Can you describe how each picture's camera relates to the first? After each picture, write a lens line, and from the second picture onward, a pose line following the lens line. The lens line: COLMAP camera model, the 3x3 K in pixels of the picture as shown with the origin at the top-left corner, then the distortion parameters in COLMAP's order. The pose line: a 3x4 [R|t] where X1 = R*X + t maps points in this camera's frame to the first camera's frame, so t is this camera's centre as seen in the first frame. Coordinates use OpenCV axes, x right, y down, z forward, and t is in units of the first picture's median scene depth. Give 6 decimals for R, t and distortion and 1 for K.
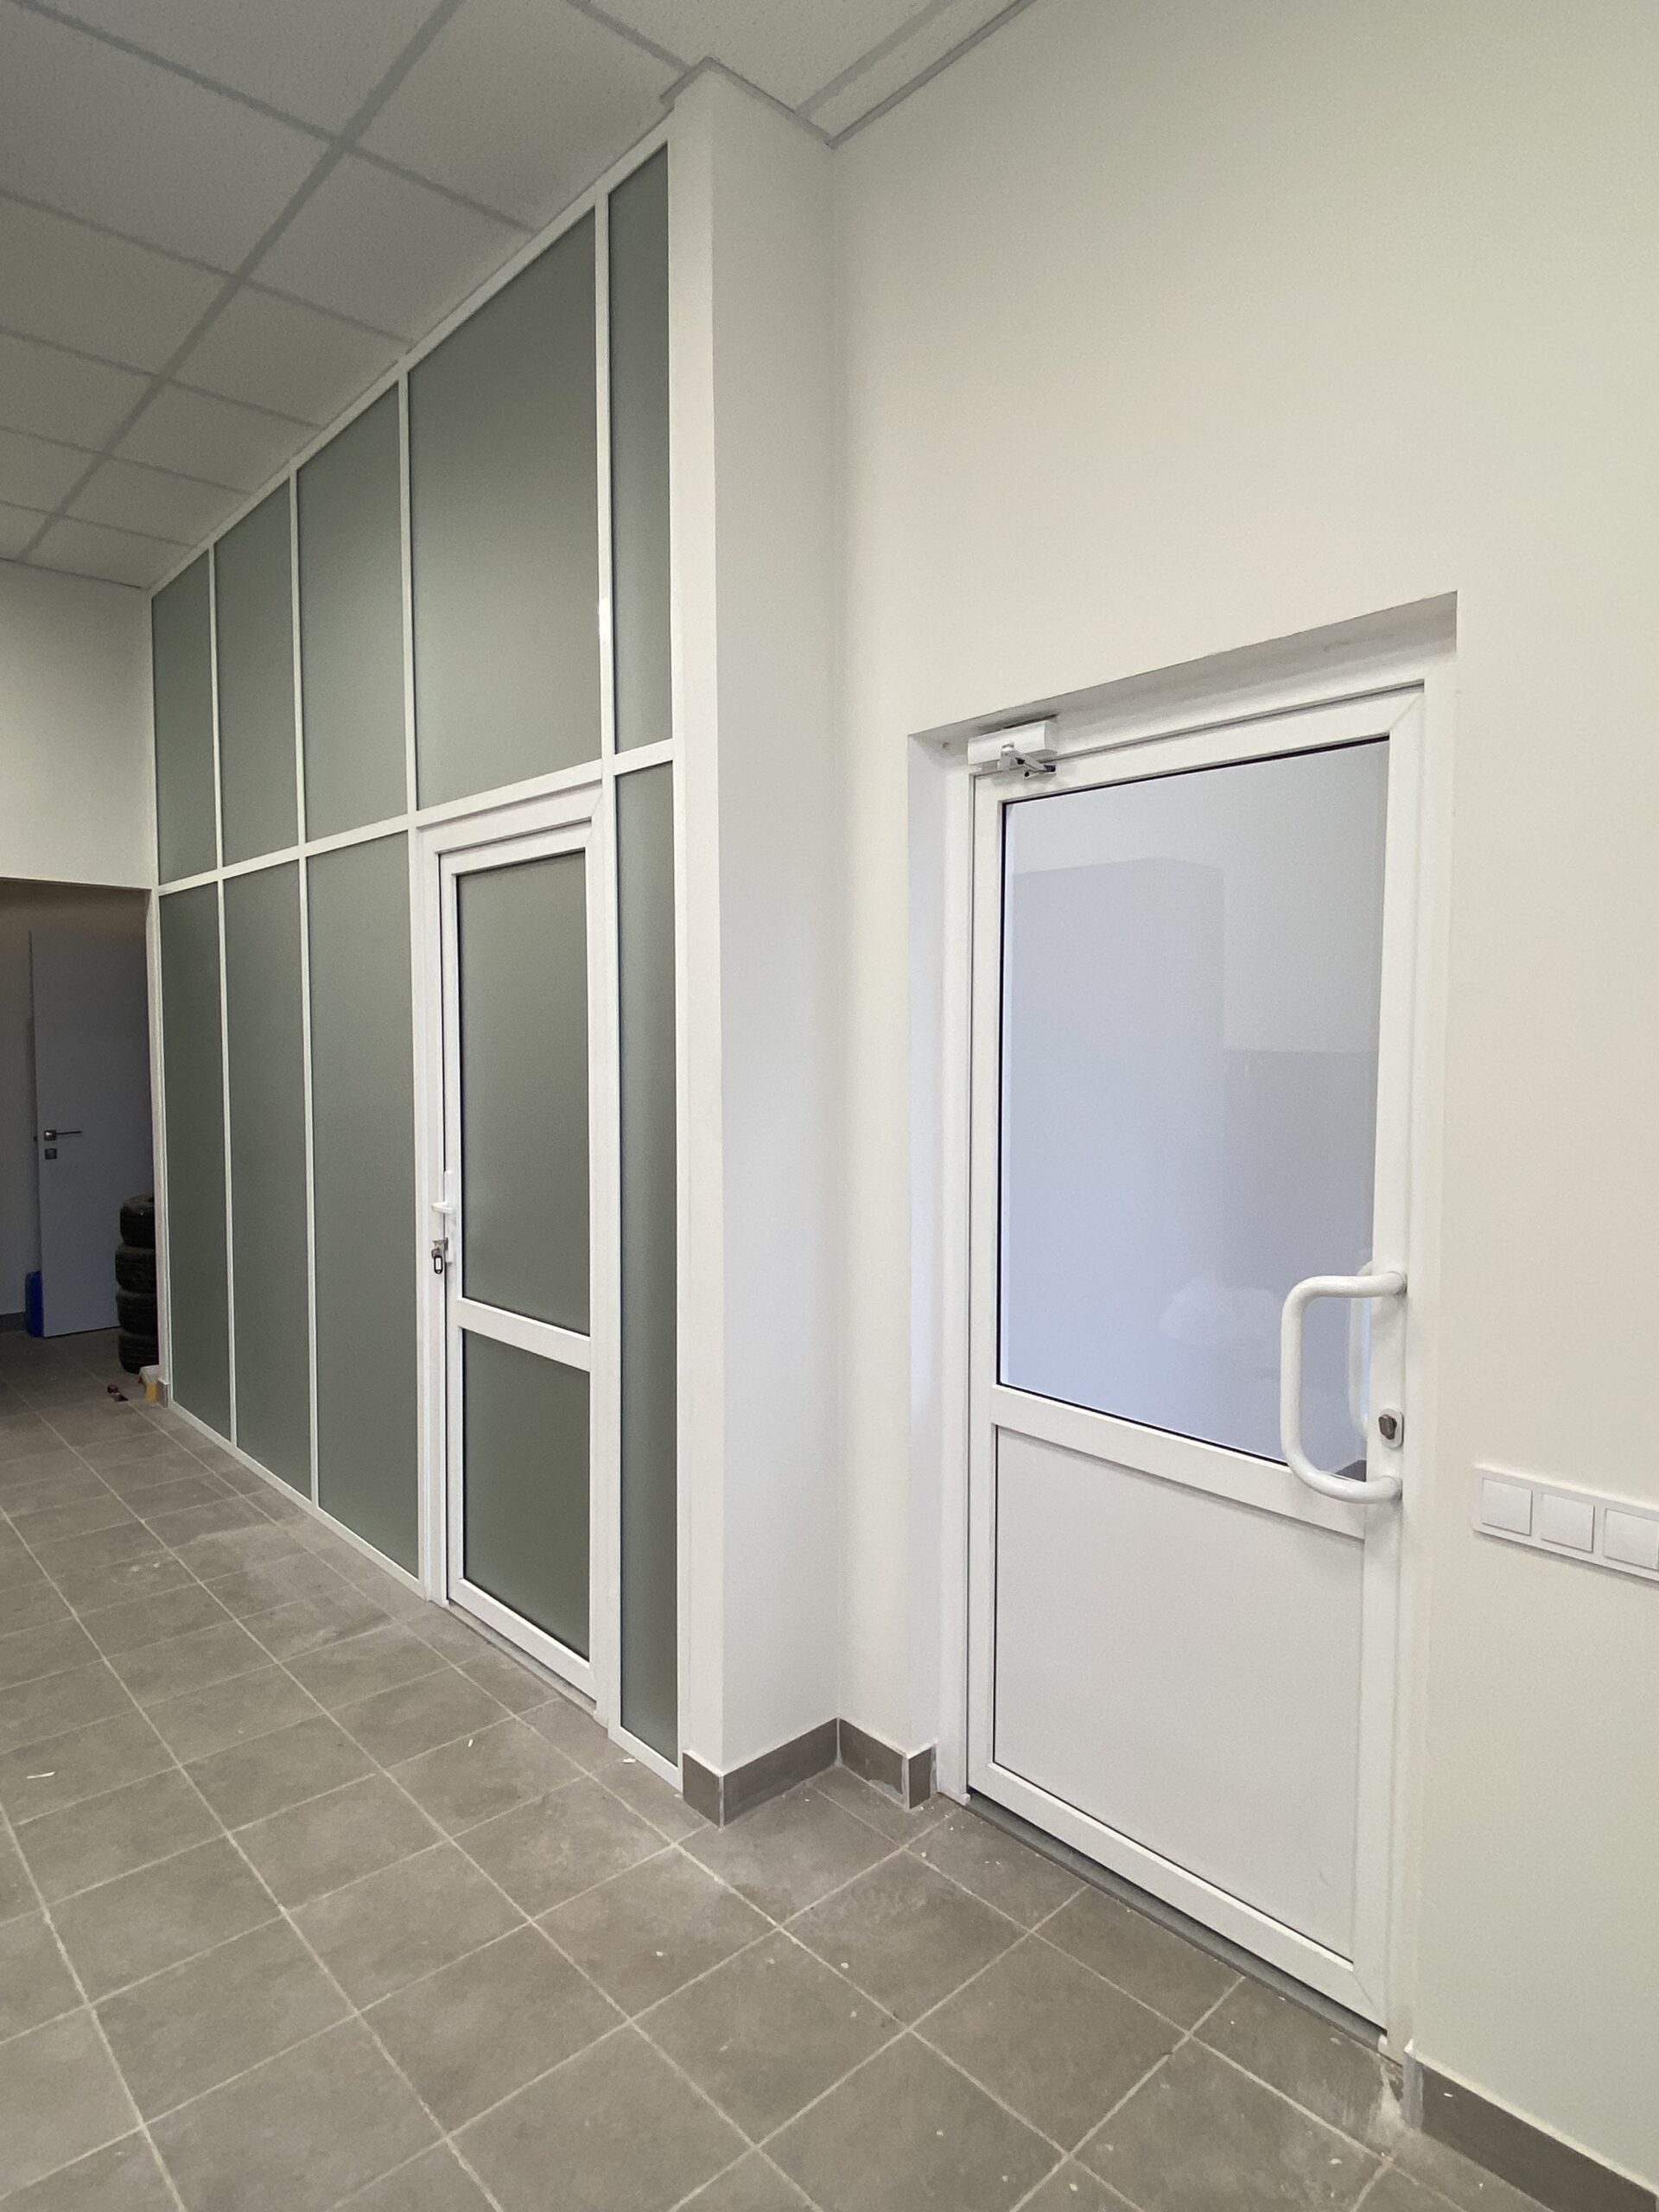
lens RADIAL K [[1246.7, 0, 832.7], [0, 1246.7, 1109.1], [0, 0, 1]] dist [0.015676, -0.018134]
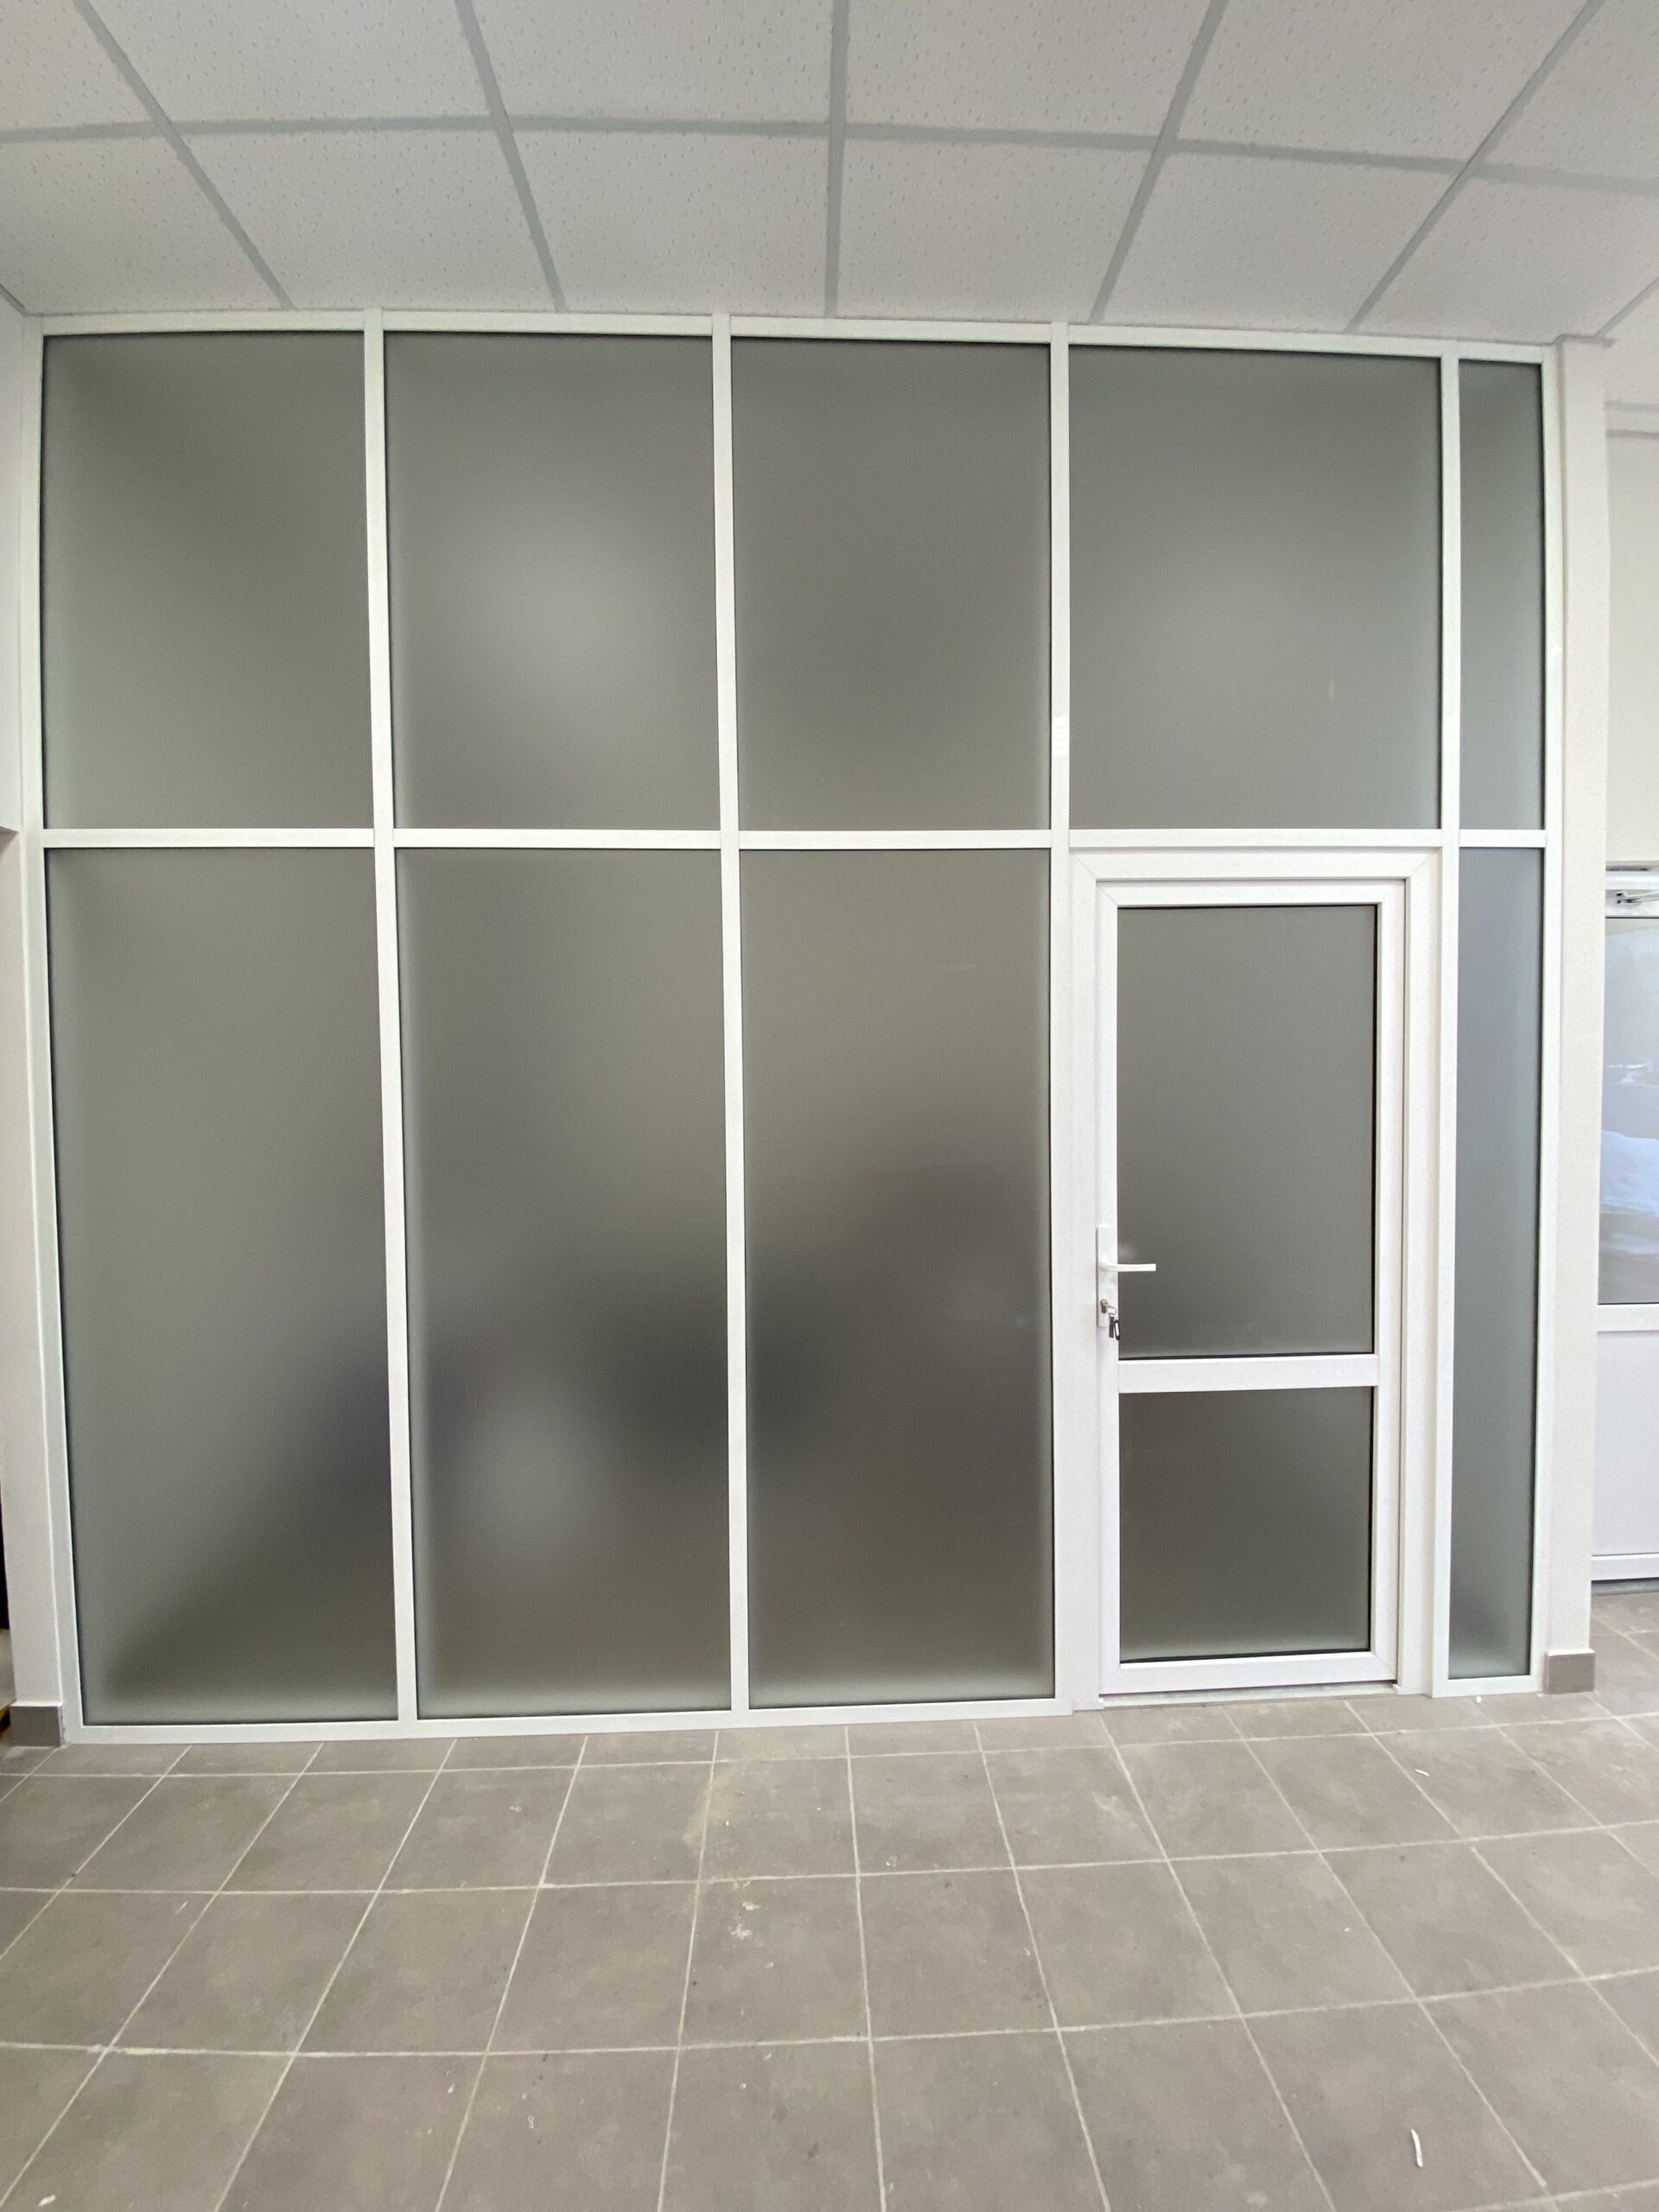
lens RADIAL K [[896.7, 0, 829.5], [0, 896.7, 1106.0], [0, 0, 1]] dist [0.008209, -0.015388]
pose [[0.655085, -0.035871, 0.754704, -1.236231], [0.057956, 0.998315, -0.002855, -0.063955], [-0.753330, 0.045610, 0.656060, 0.945438]]
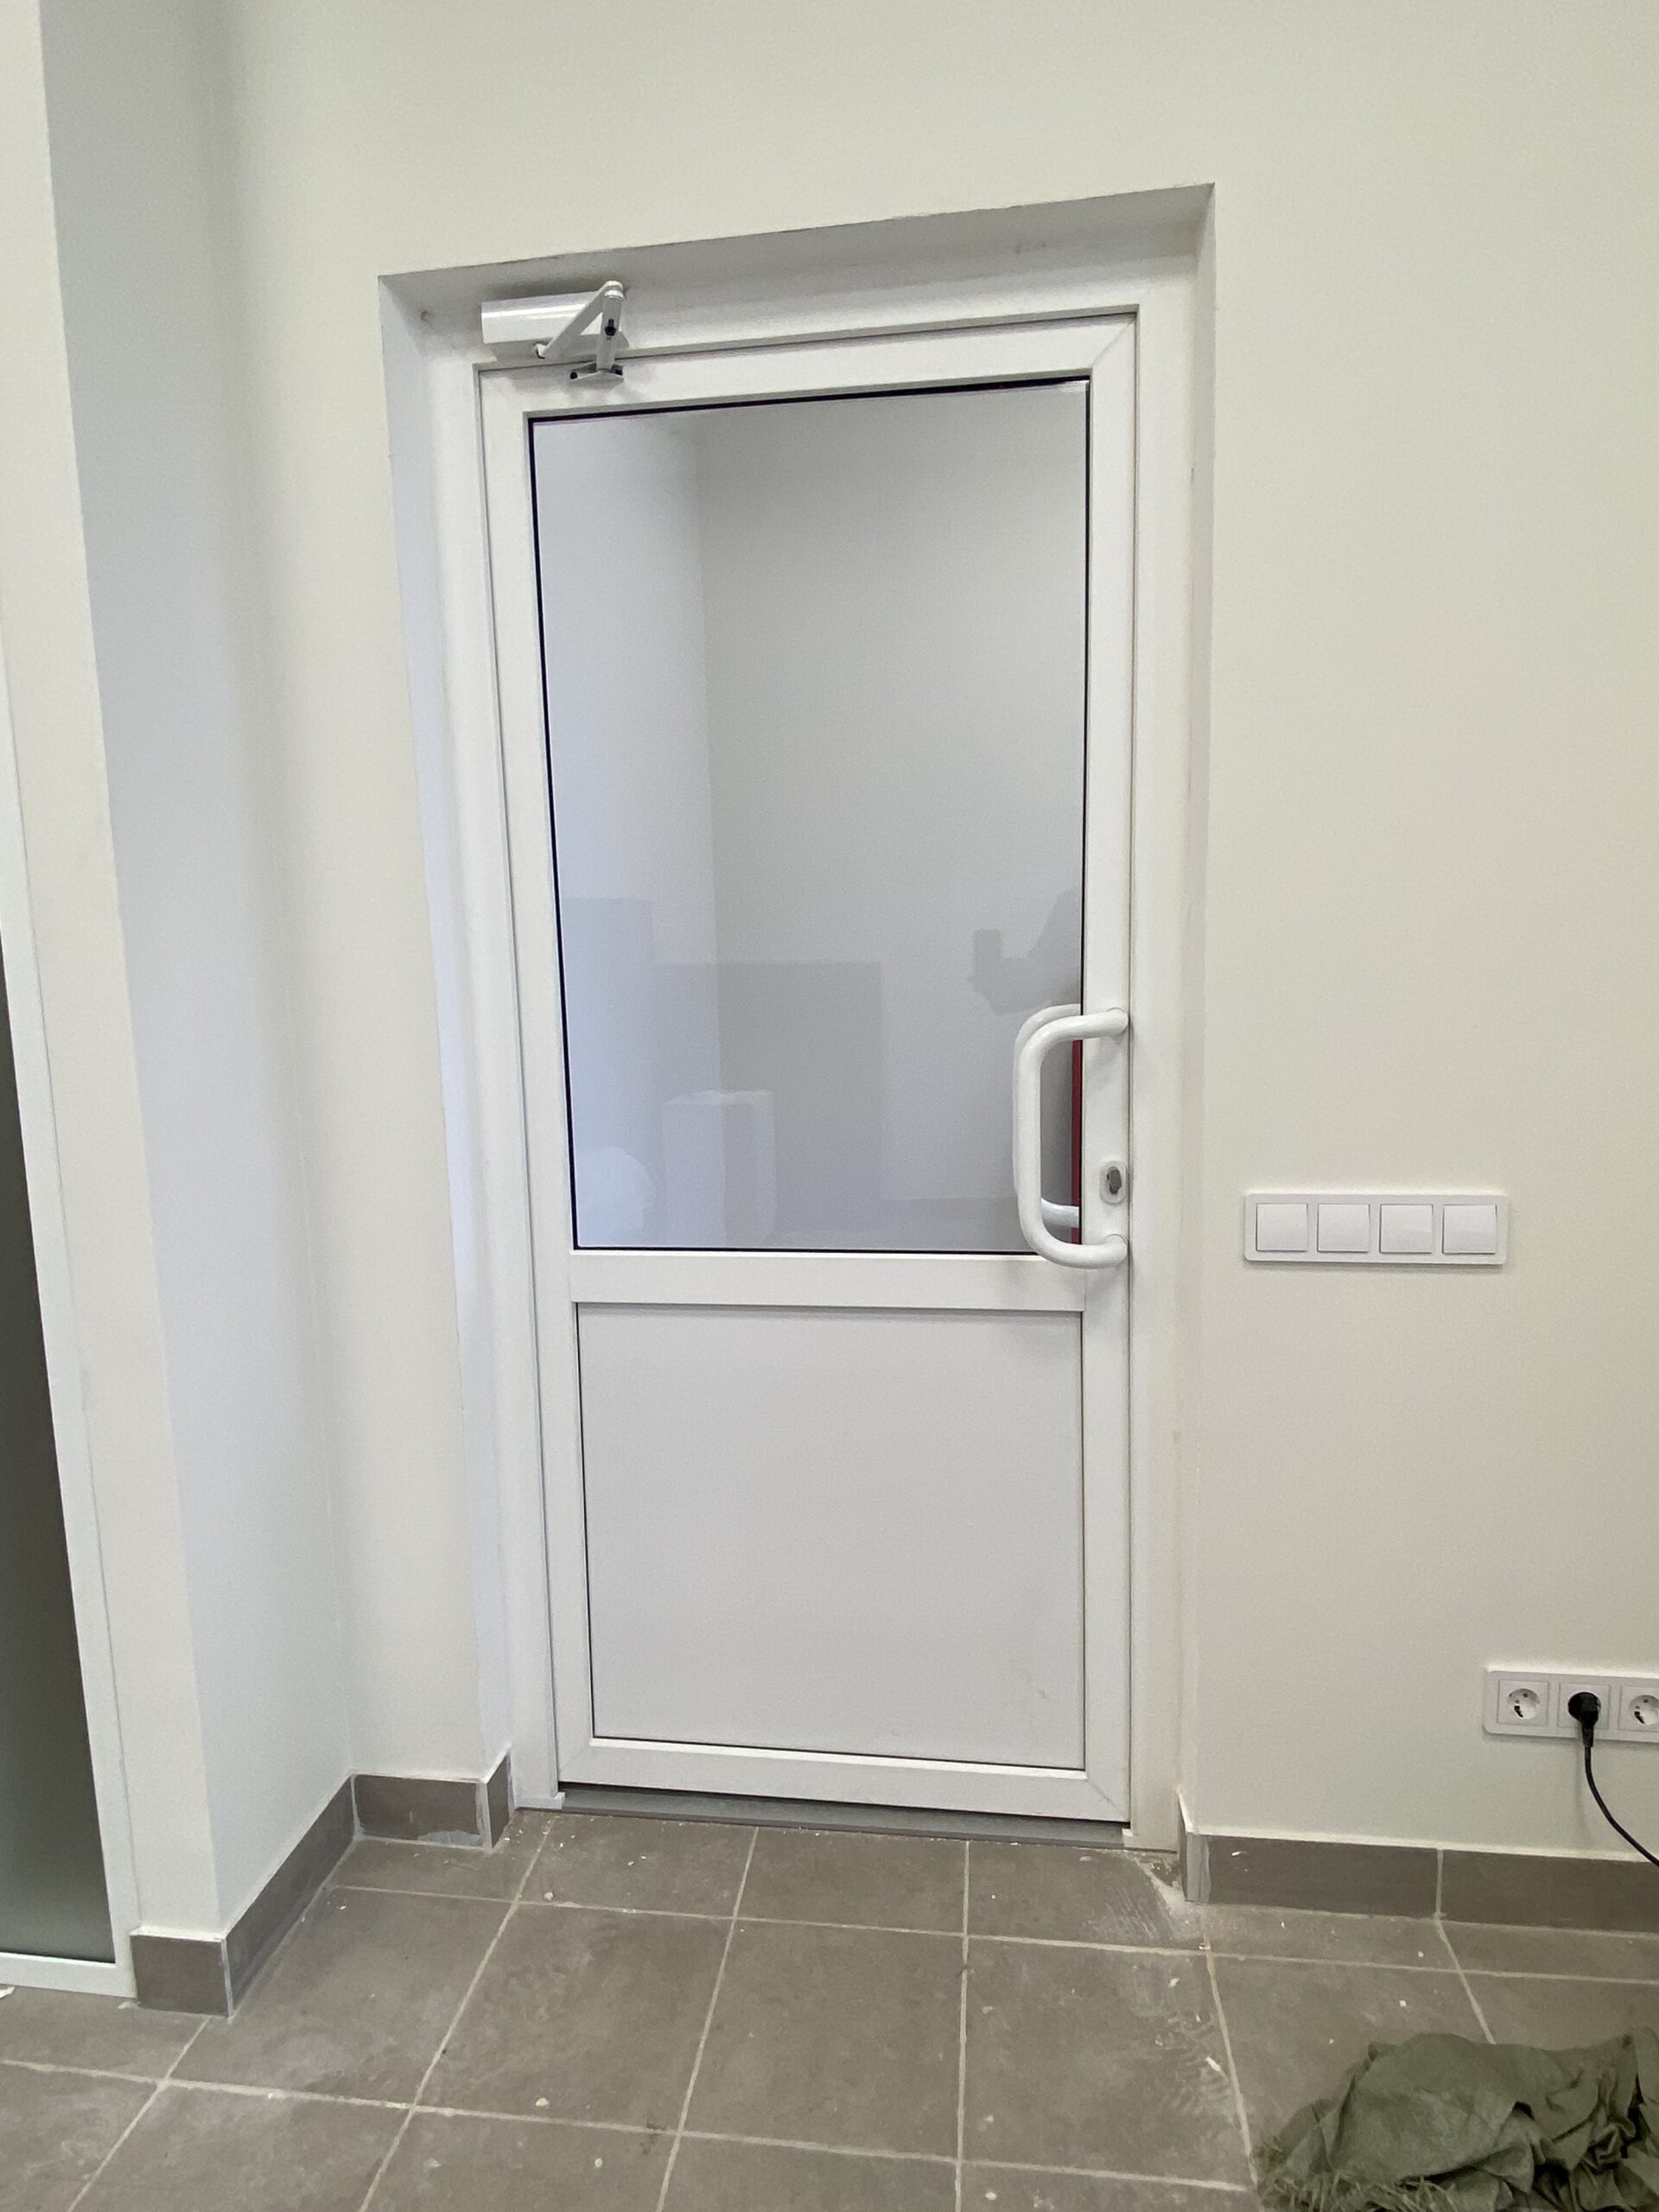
lens RADIAL K [[1246.7, 0, 832.7], [0, 1246.7, 1109.1], [0, 0, 1]] dist [0.015676, -0.018134]
pose [[0.769469, -0.103784, 0.630195, -0.200404], [0.064190, 0.994280, 0.085368, 0.083547], [-0.635450, -0.025236, 0.771729, 0.324845]]
